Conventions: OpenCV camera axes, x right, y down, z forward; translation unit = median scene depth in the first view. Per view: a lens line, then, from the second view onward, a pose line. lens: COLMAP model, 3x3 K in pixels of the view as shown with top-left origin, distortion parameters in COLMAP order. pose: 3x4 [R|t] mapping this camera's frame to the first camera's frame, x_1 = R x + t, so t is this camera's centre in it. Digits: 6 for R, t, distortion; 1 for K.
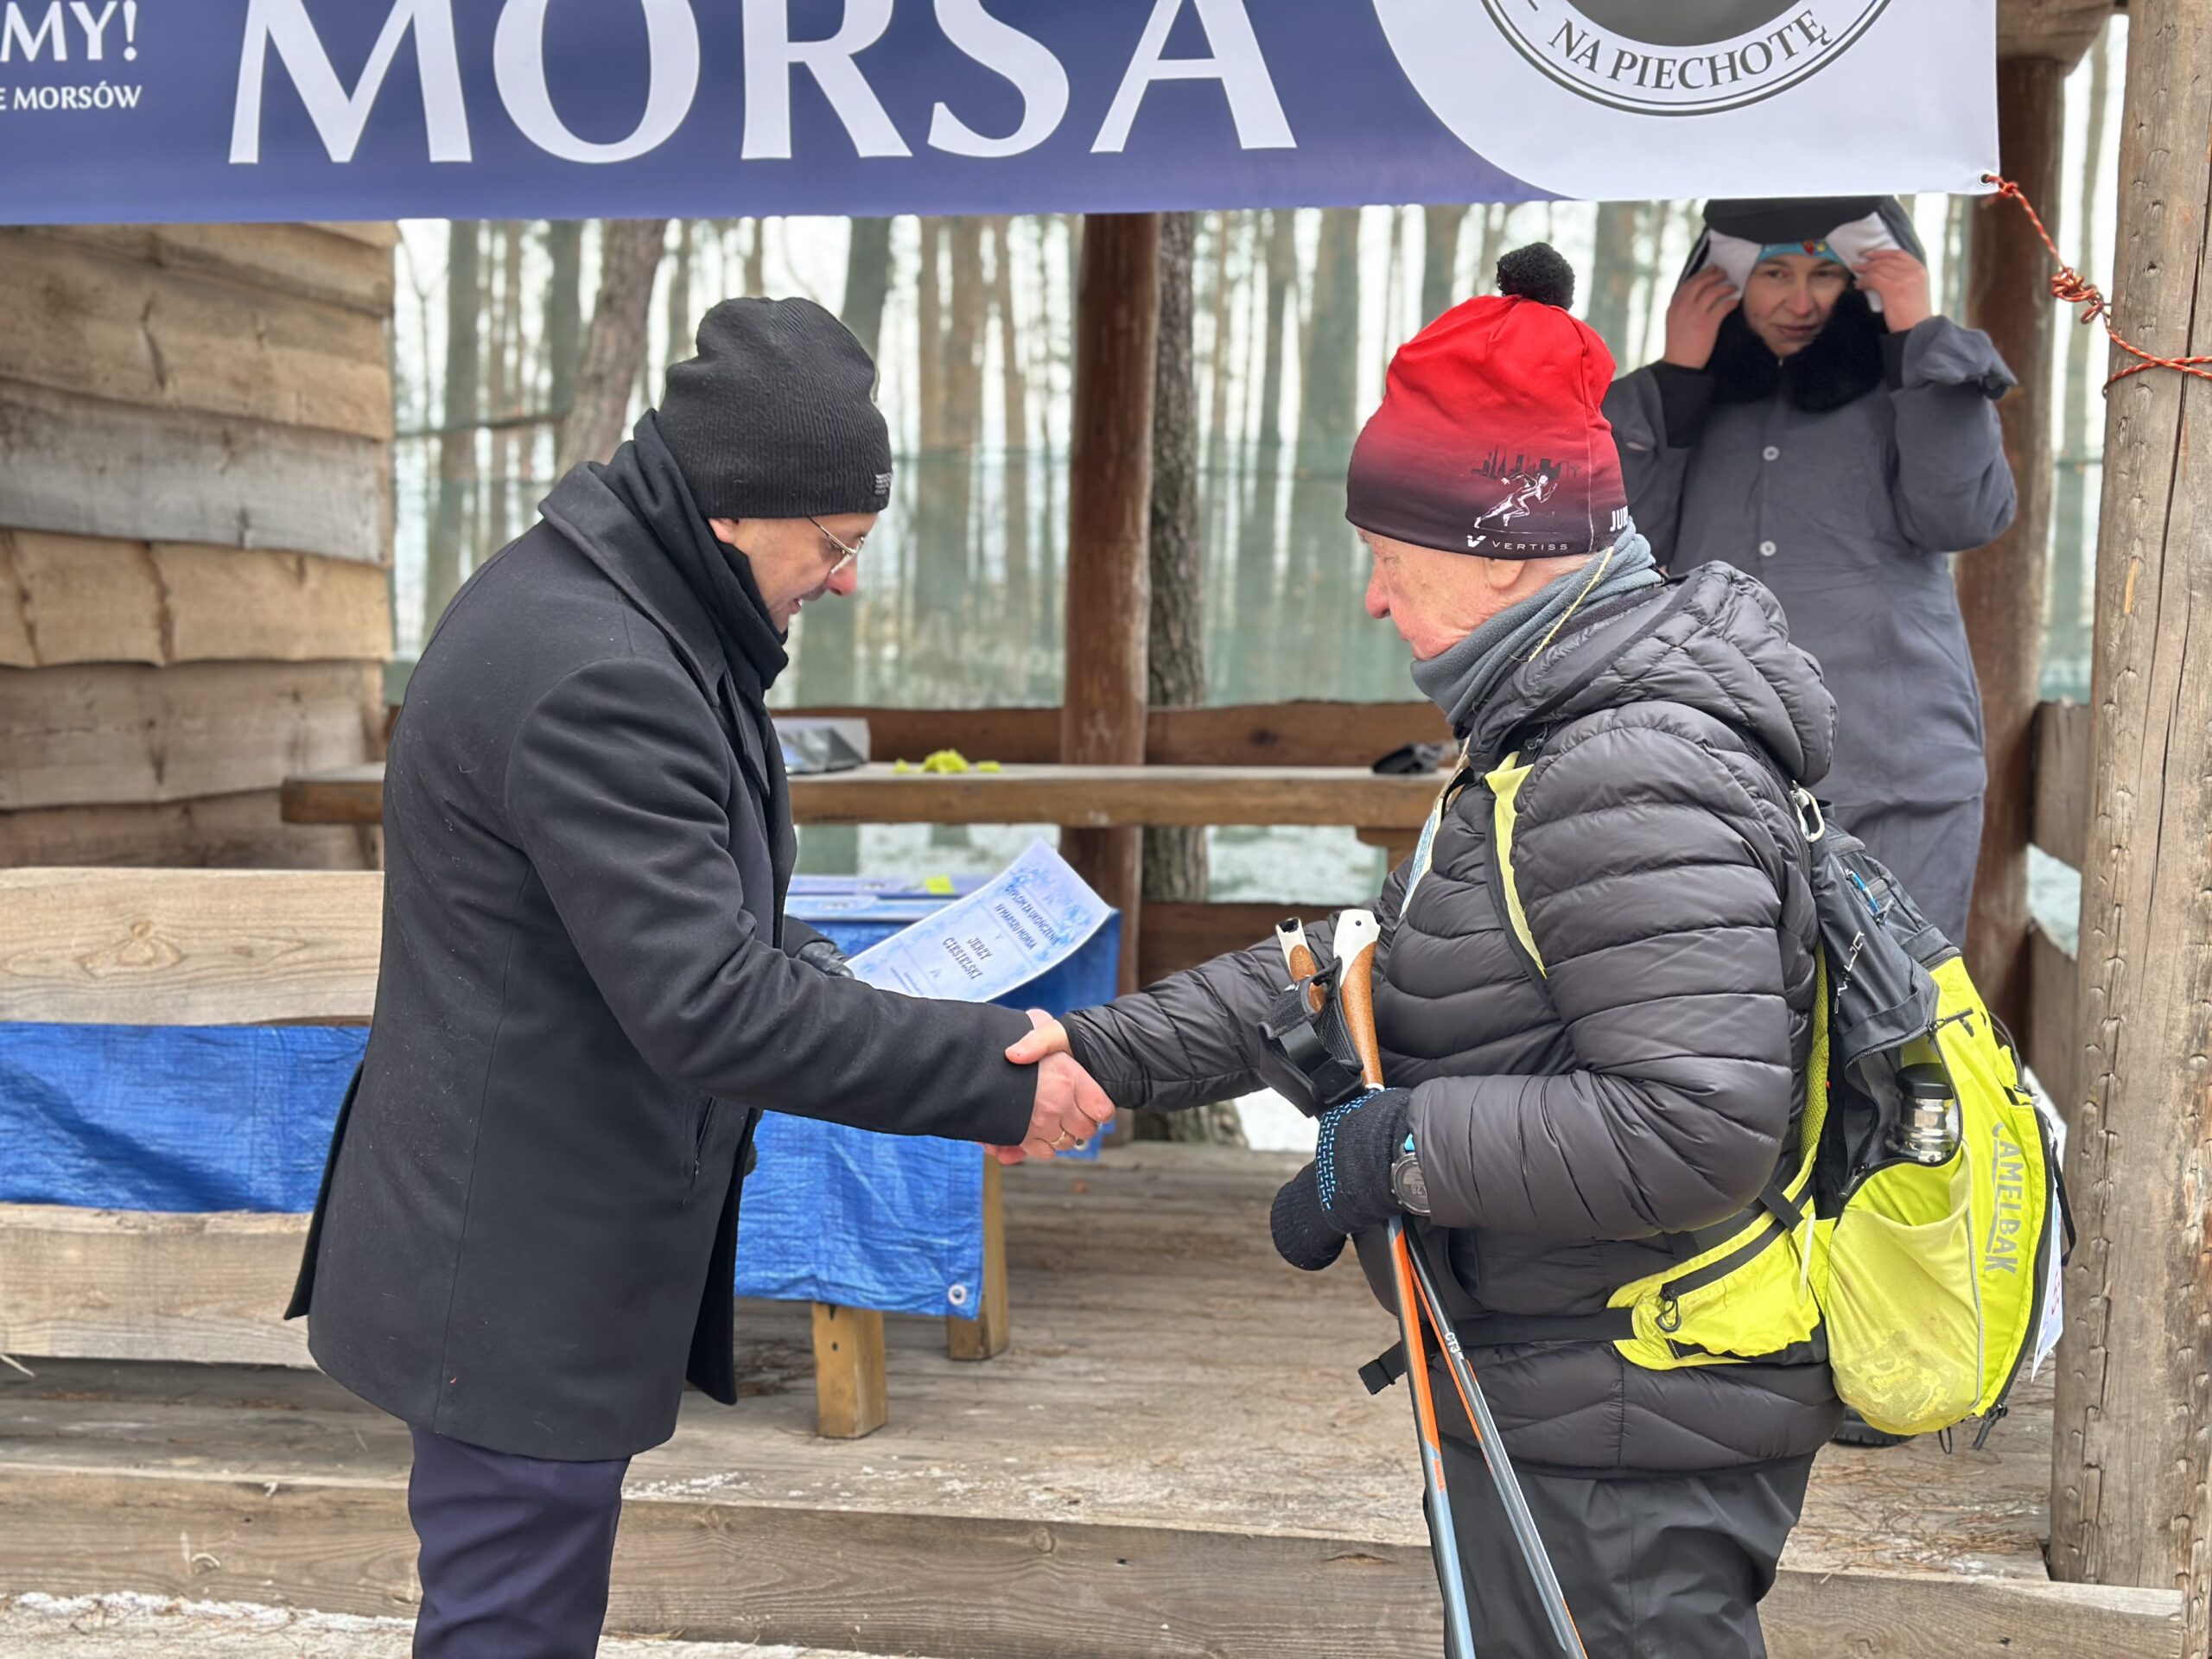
lens RADIAL K [[2953.9, 0, 1097.4], [0, 2953.9, 804.0], [0, 0, 1]] dist [0.080800, 0.000000]
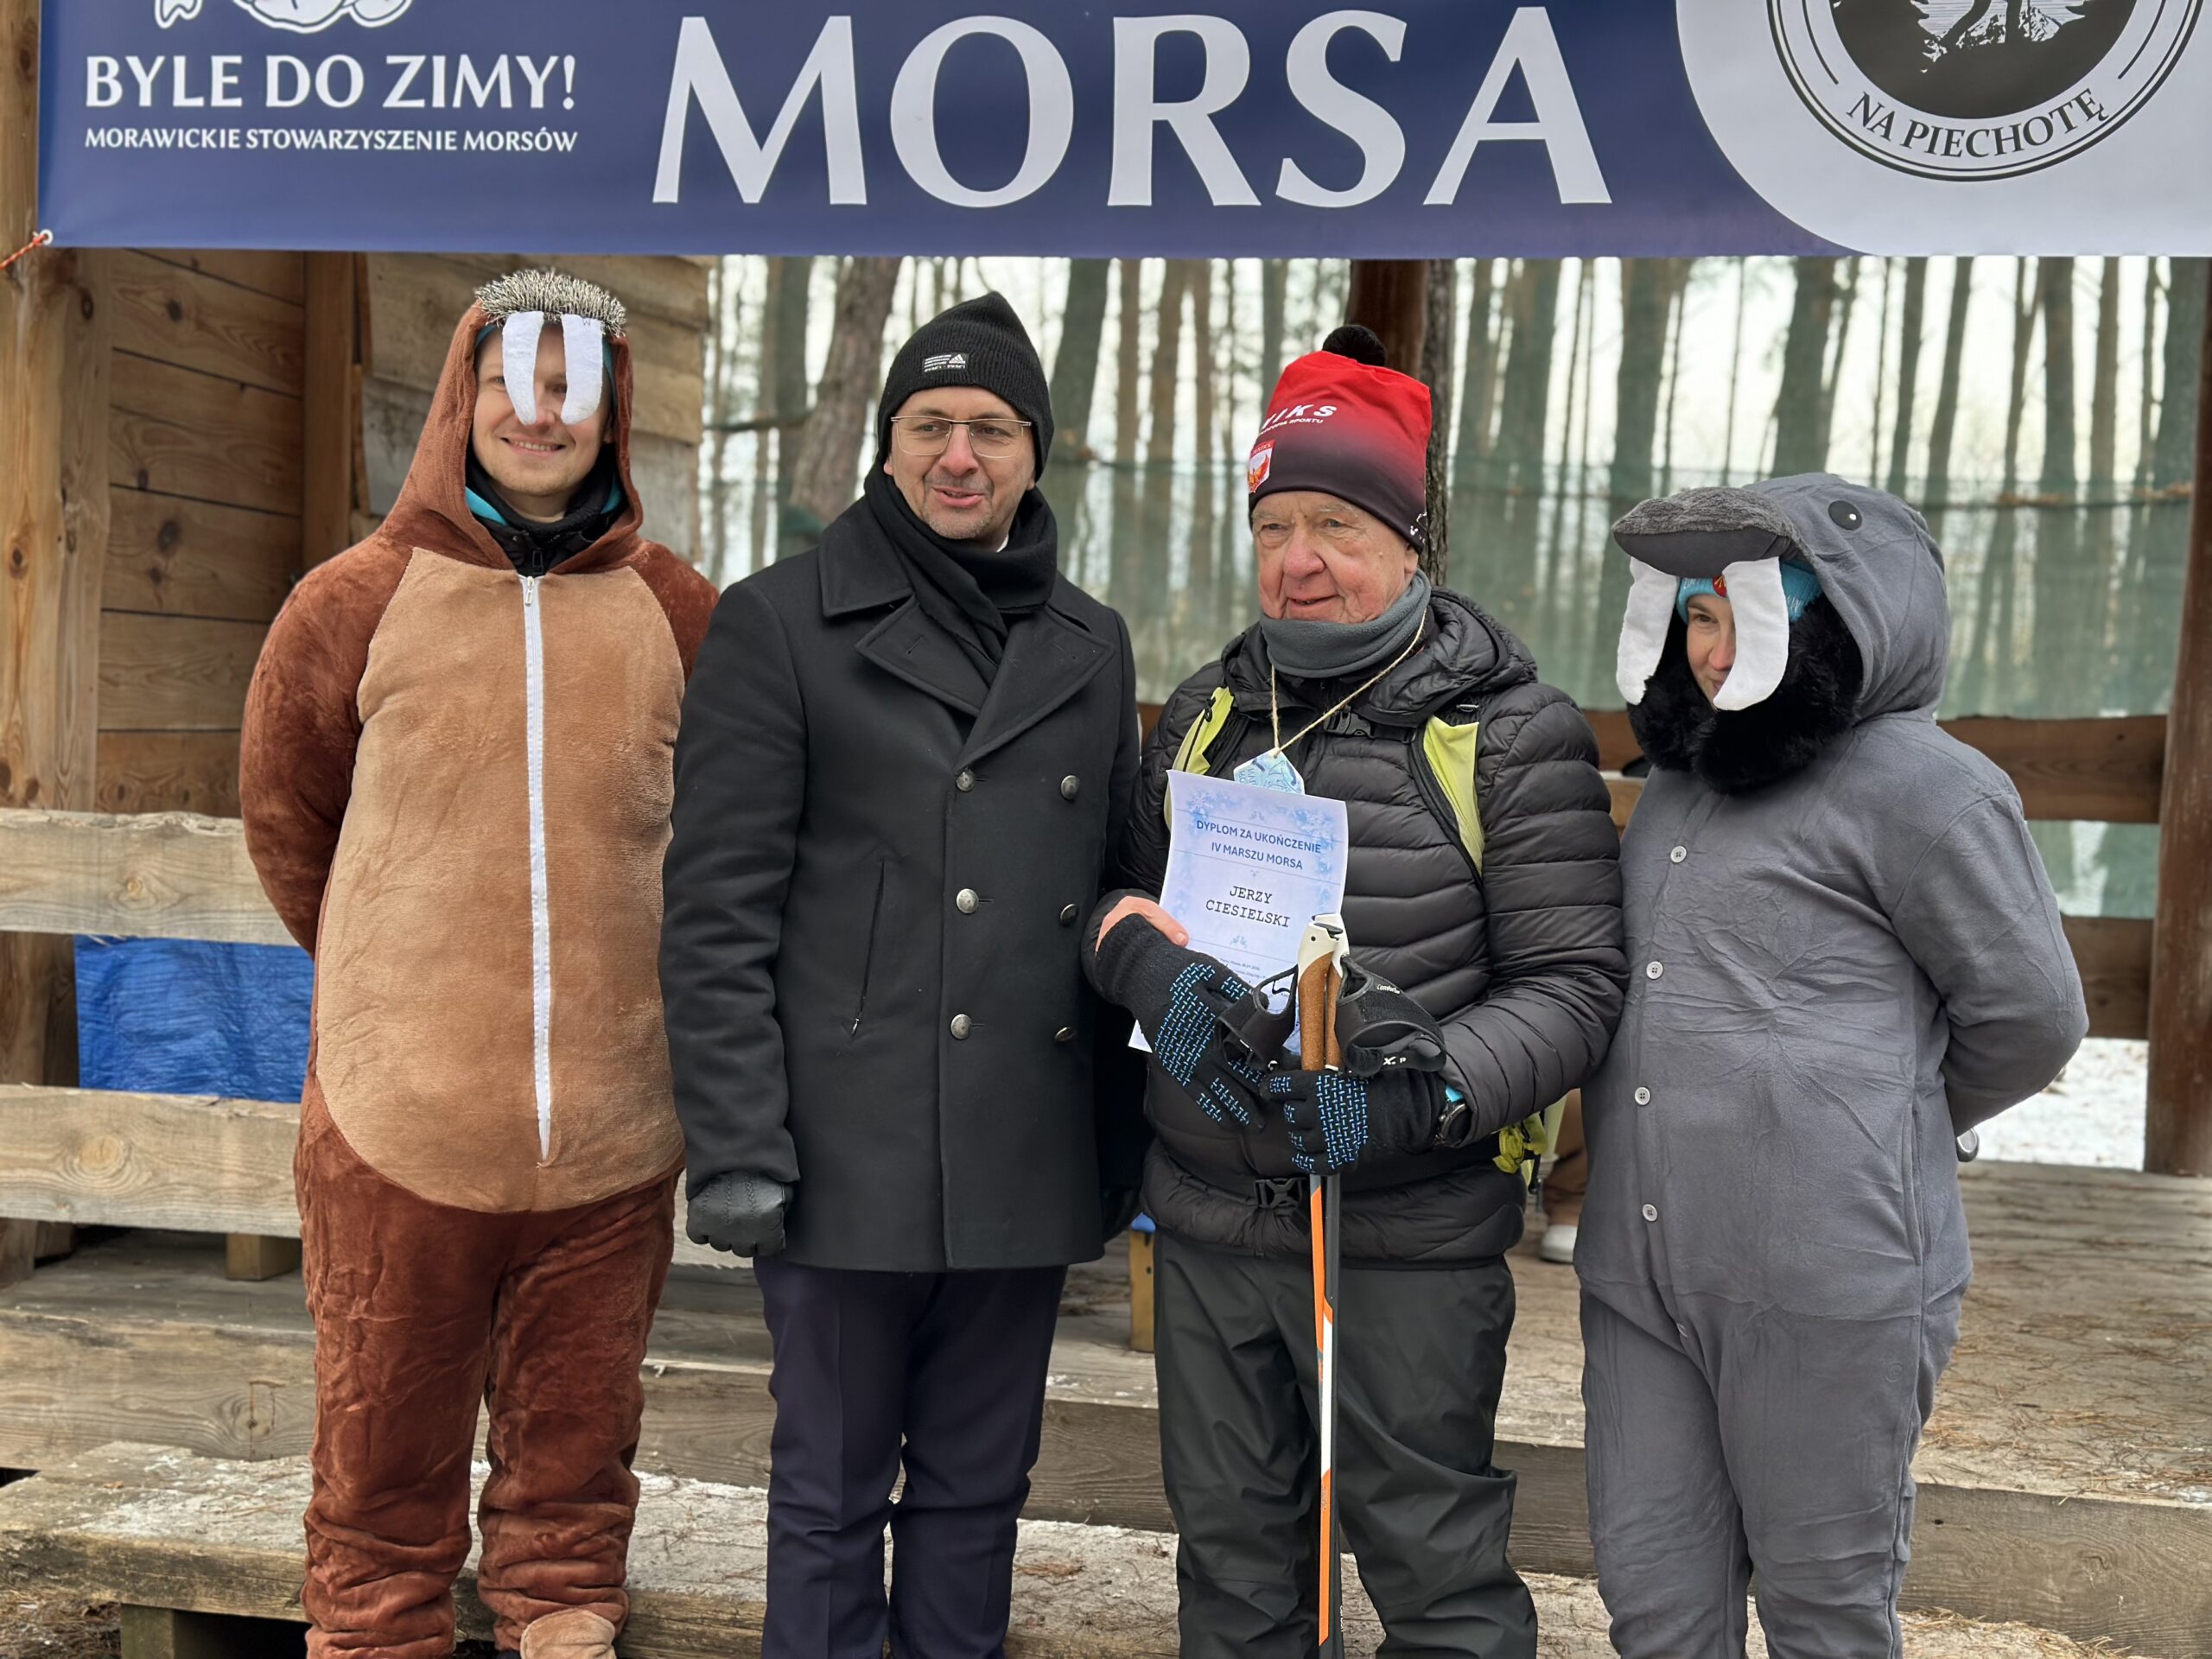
lens RADIAL K [[2953.9, 0, 1098.8], [0, 2953.9, 818.2], [0, 0, 1]] dist [0.080800, 0.000000]
pose [[0.998071, 0.029333, -0.054720, -0.055880], [-0.029245, 0.999569, 0.002402, 0.011937], [0.054767, -0.000797, 0.998499, -0.121459]]
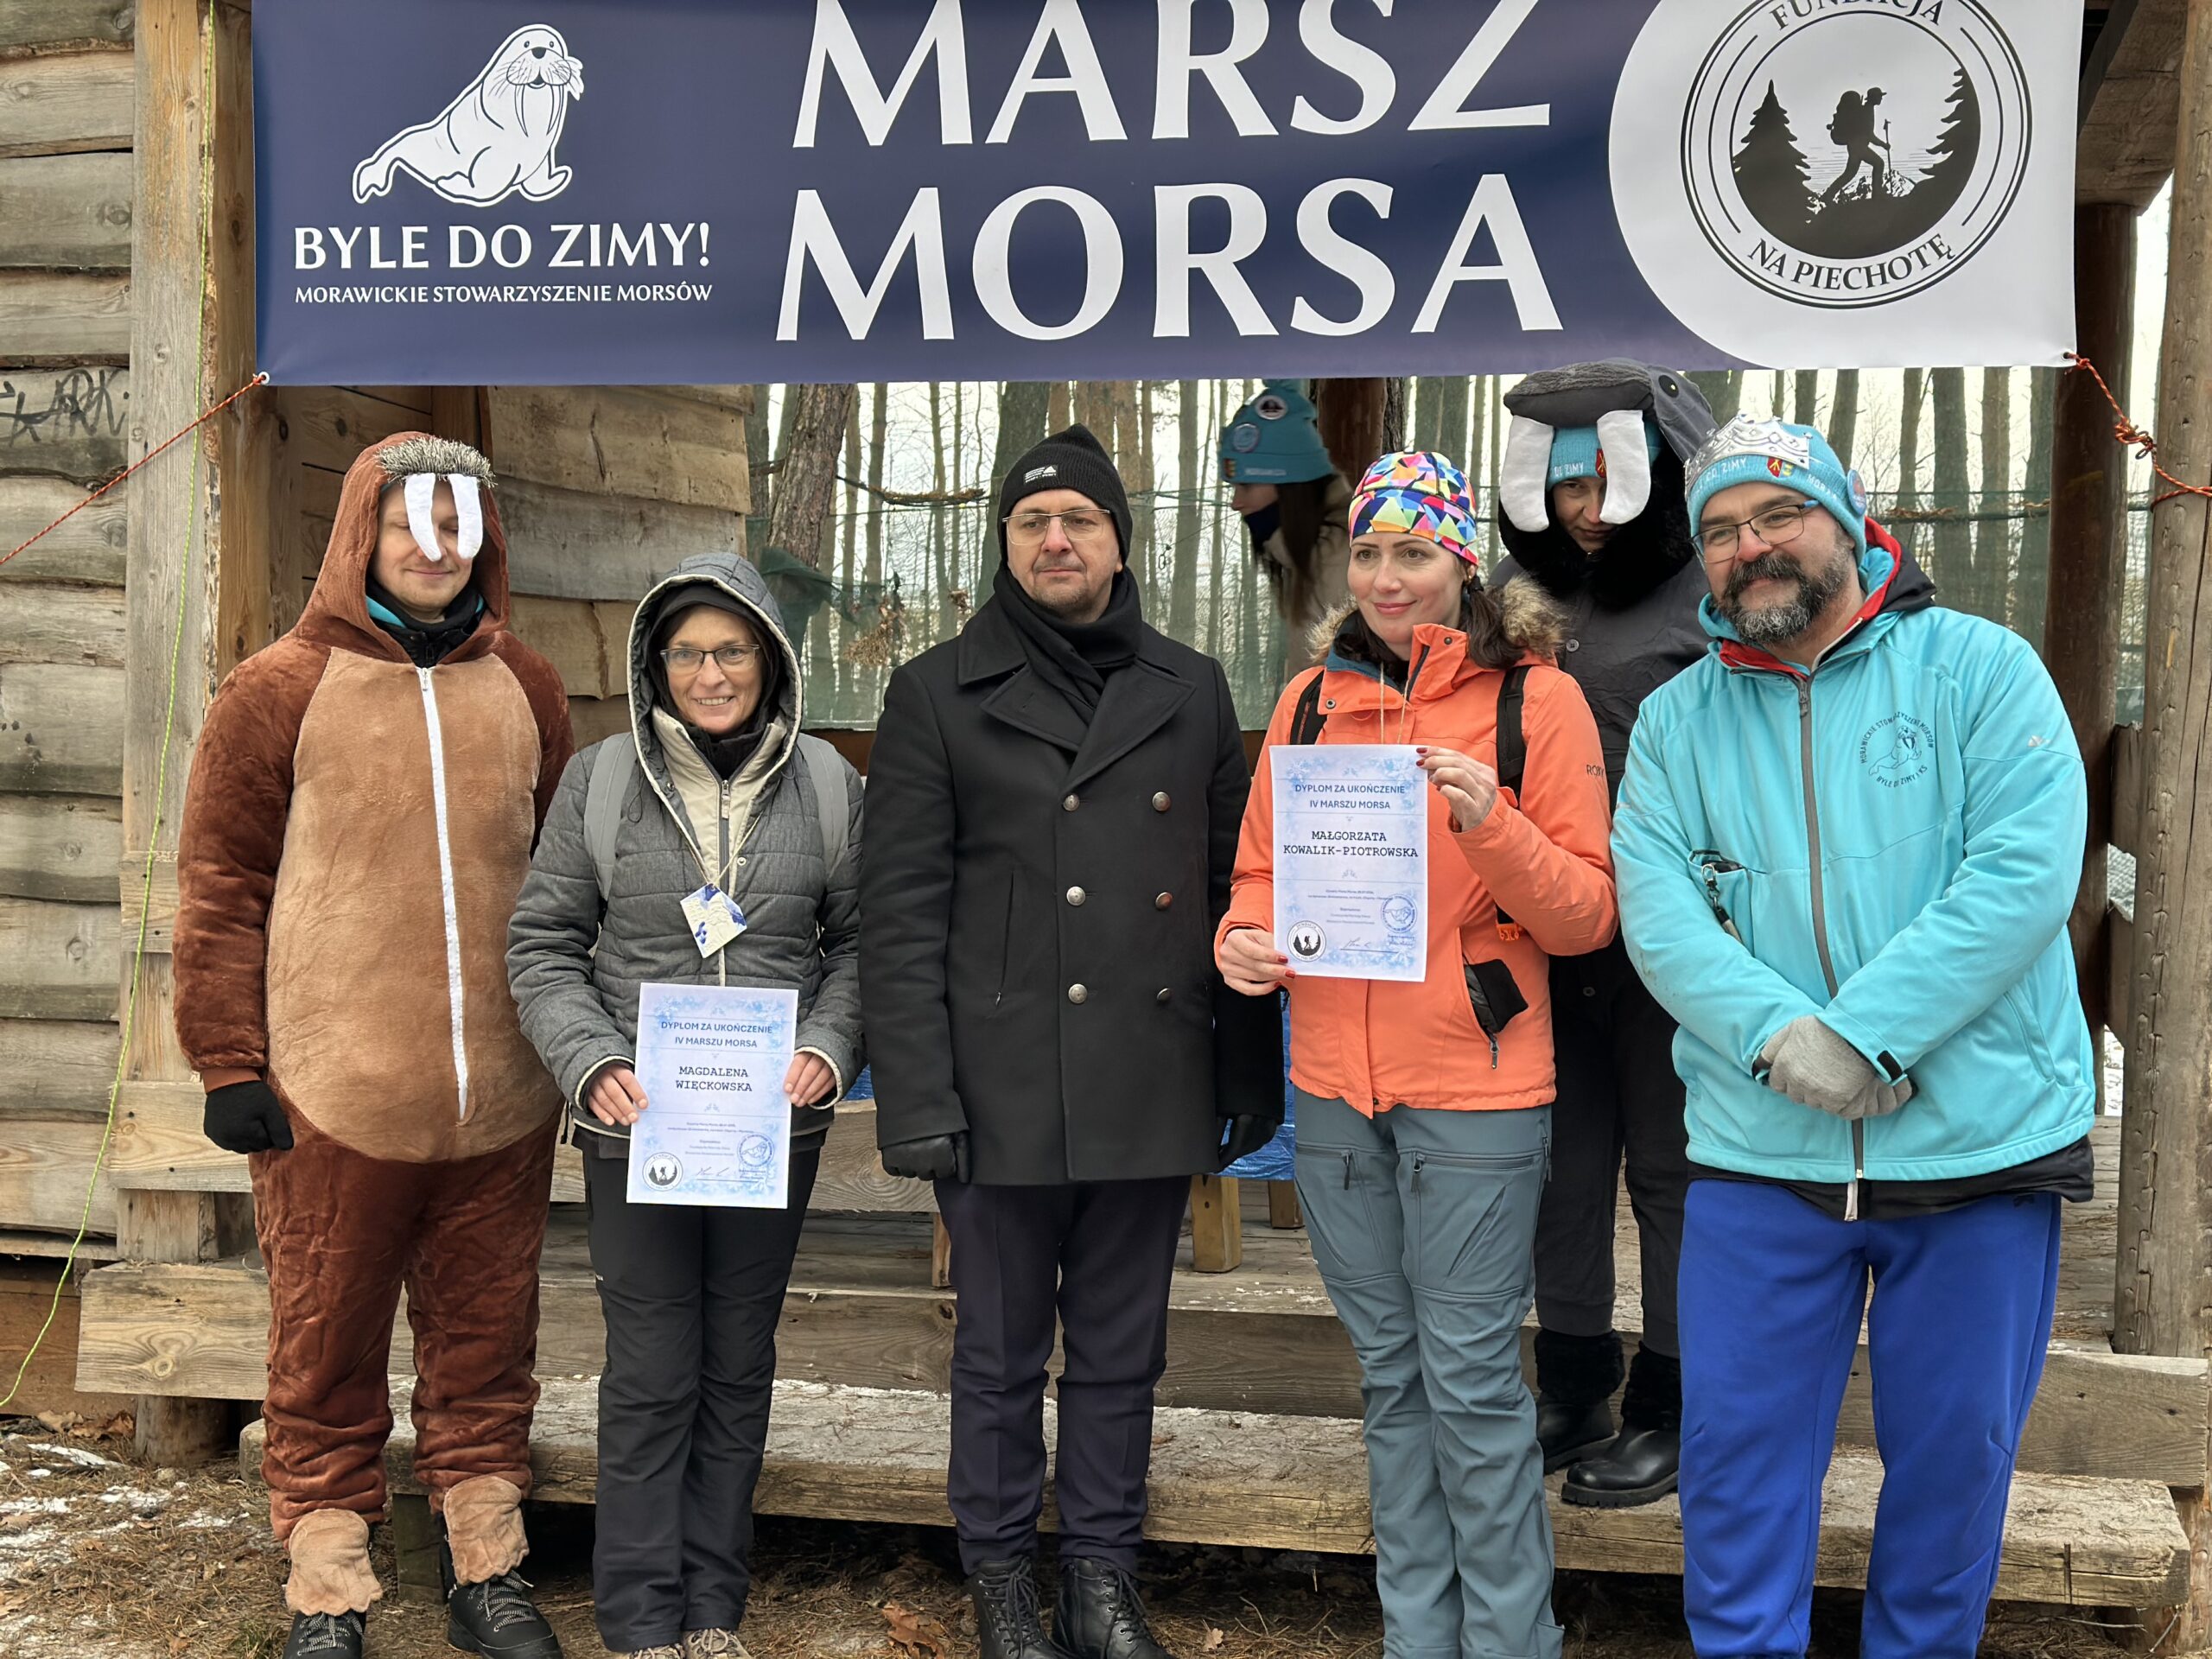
lens RADIAL K [[2953.9, 0, 1086.7], [0, 2953.9, 813.1], [0, 0, 1]] dist [0.080800, 0.000000]
pose [[0.999511, -0.000059, -0.031258, -0.109506], [-0.000045, 0.999994, -0.003343, 0.009117], [0.031258, 0.003343, 0.999506, -0.382993]]
